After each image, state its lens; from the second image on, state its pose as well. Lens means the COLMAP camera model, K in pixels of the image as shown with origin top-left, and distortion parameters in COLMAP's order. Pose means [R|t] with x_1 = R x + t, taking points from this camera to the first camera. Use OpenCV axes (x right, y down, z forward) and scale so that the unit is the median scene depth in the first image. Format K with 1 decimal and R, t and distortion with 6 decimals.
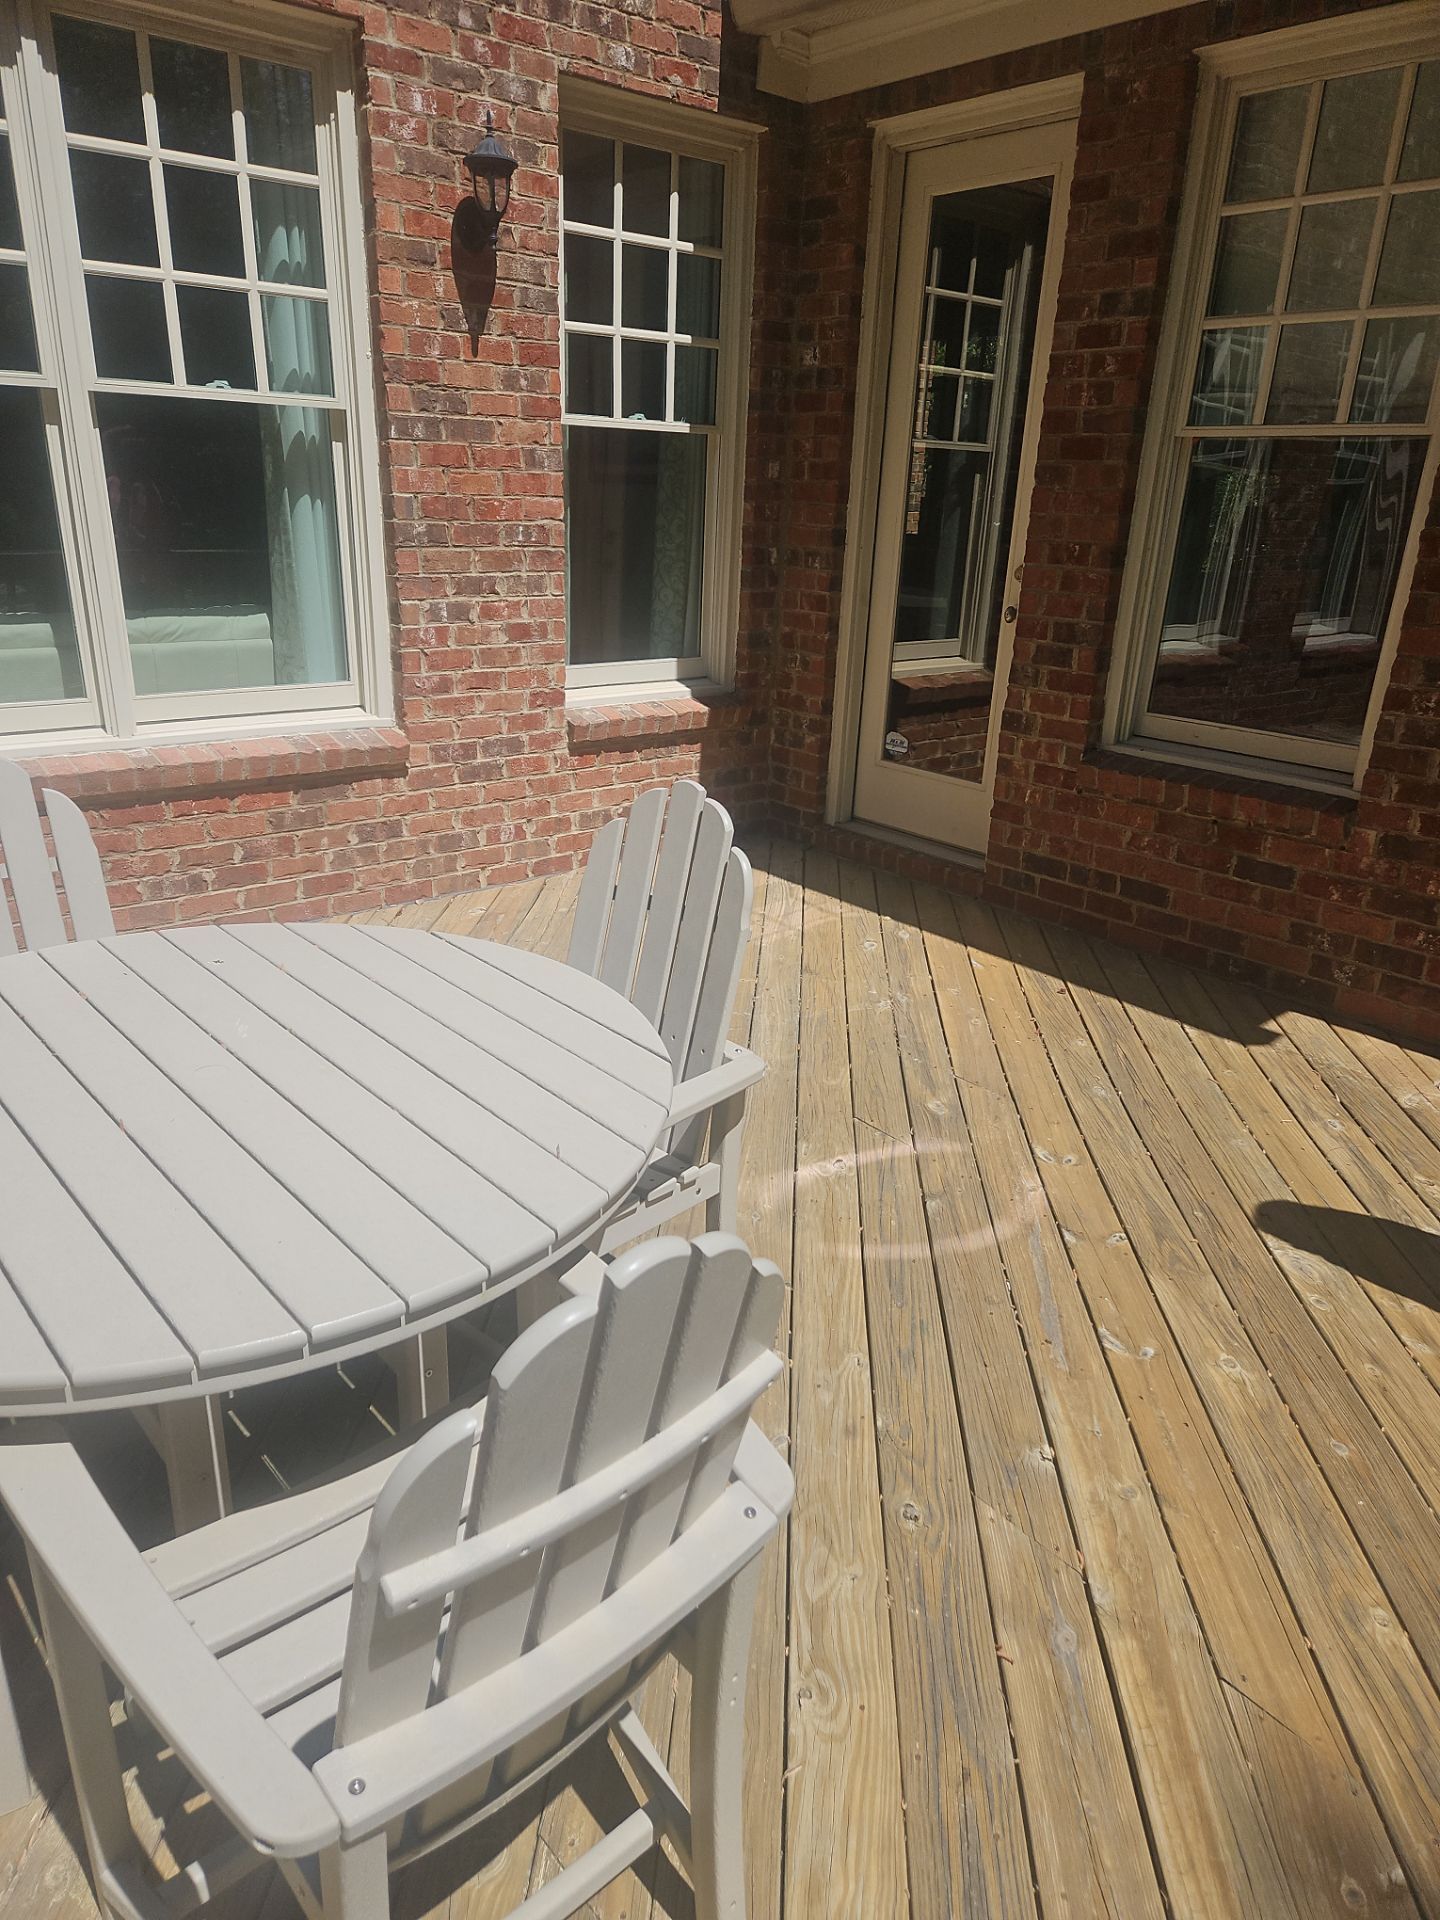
lens RADIAL K [[1273.7, 0, 720.0], [0, 1273.7, 960.0], [0, 0, 1]] dist [0.043303, -0.031295]
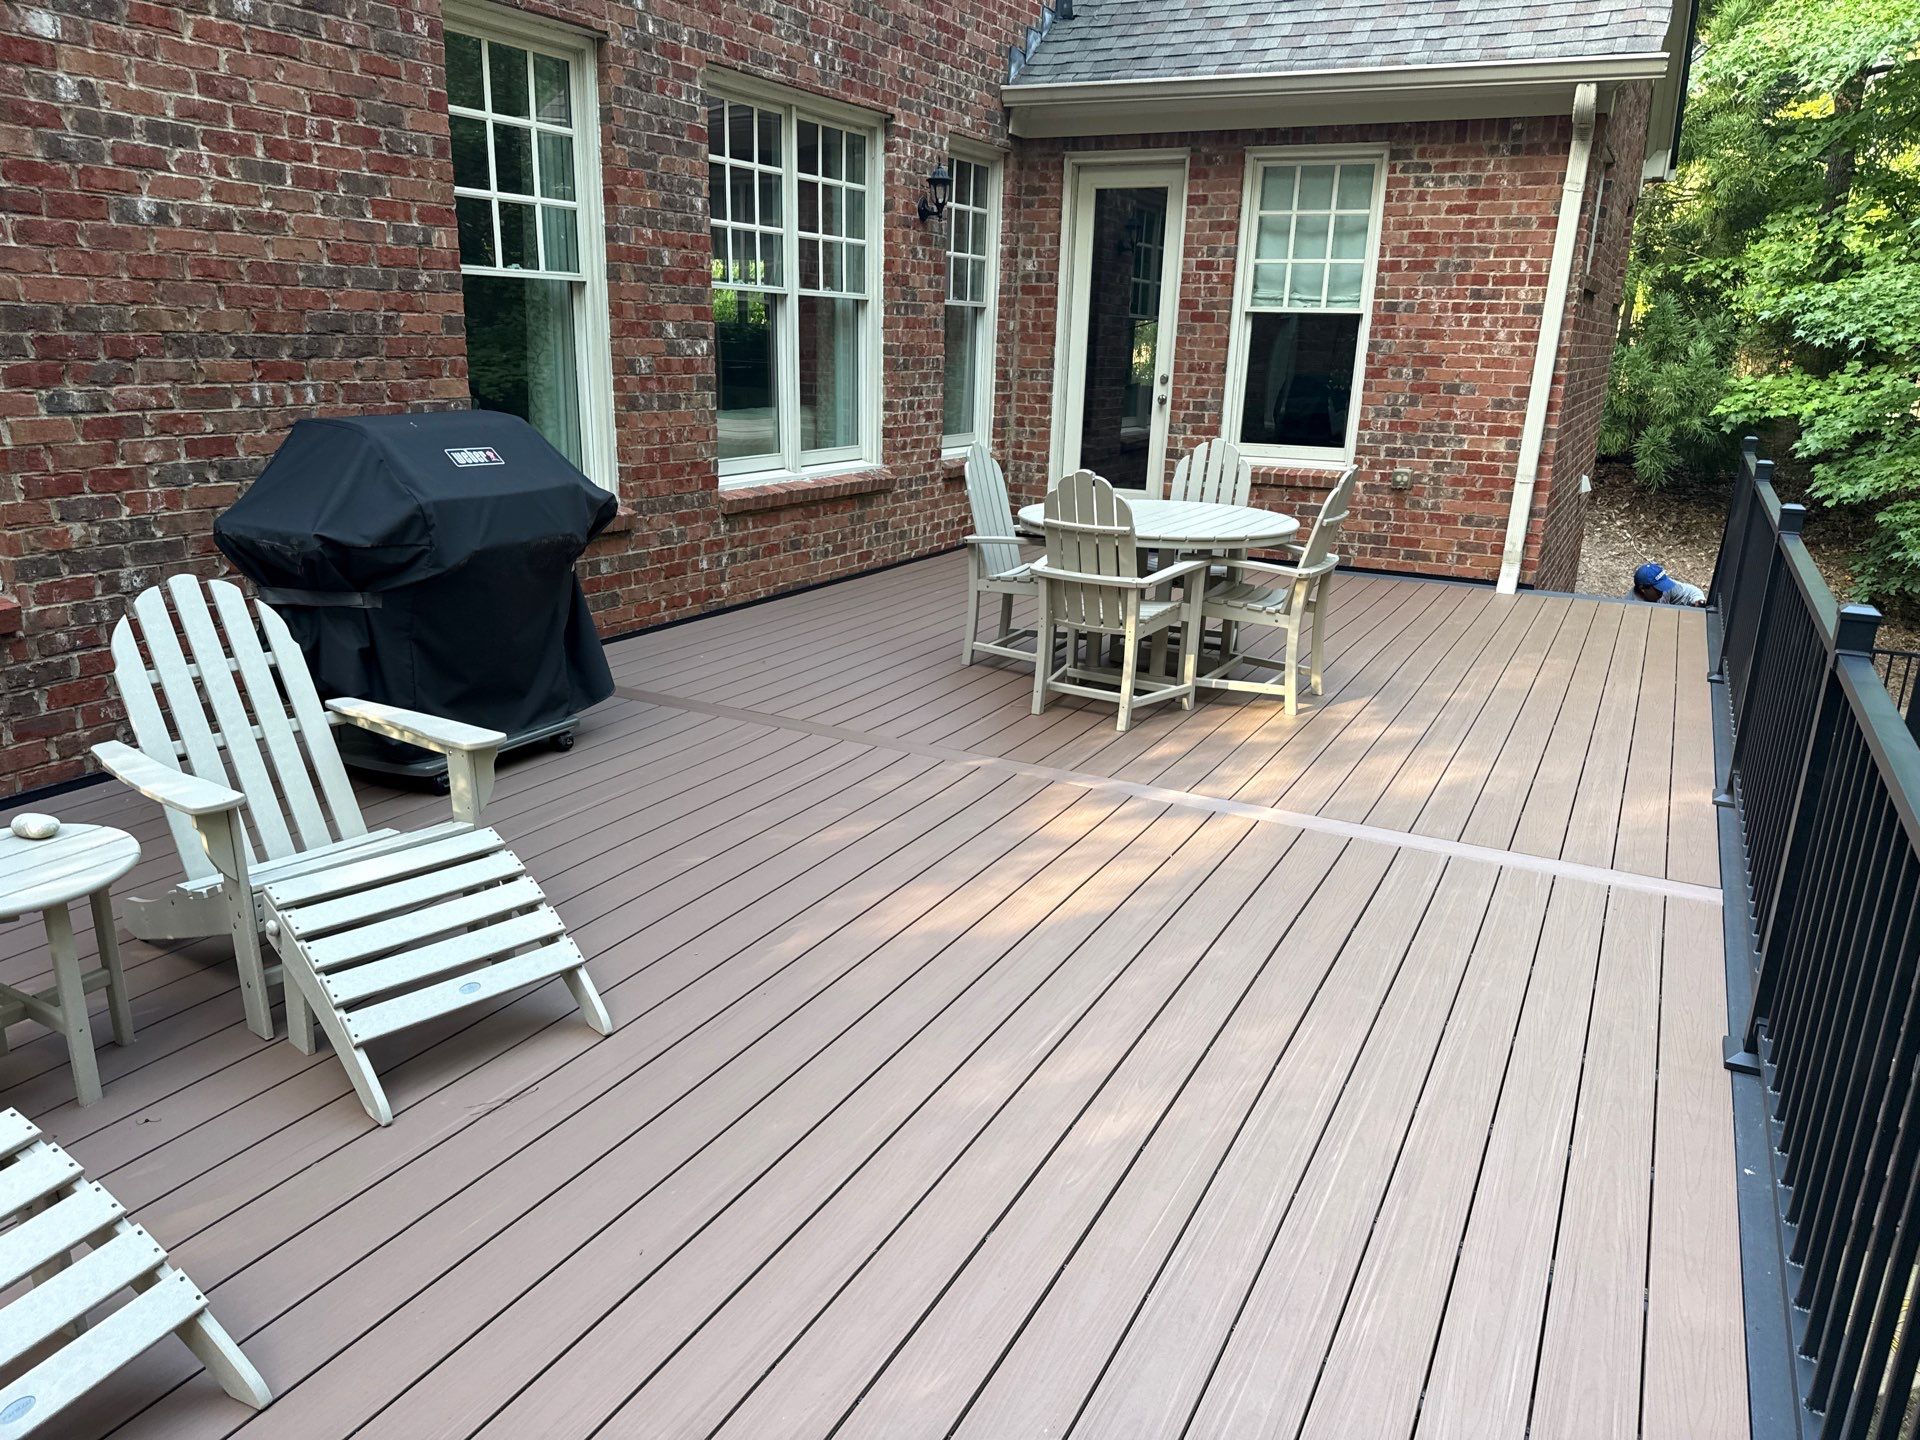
lens RADIAL K [[1390.1, 0, 948.2], [0, 1390.1, 762.3], [0, 0, 1]] dist [0.012871, -0.017976]
pose [[0.923115, -0.122392, 0.364526, -0.930129], [0.139944, 0.989915, -0.022020, 0.282218], [-0.358154, 0.071340, 0.930933, -0.827437]]
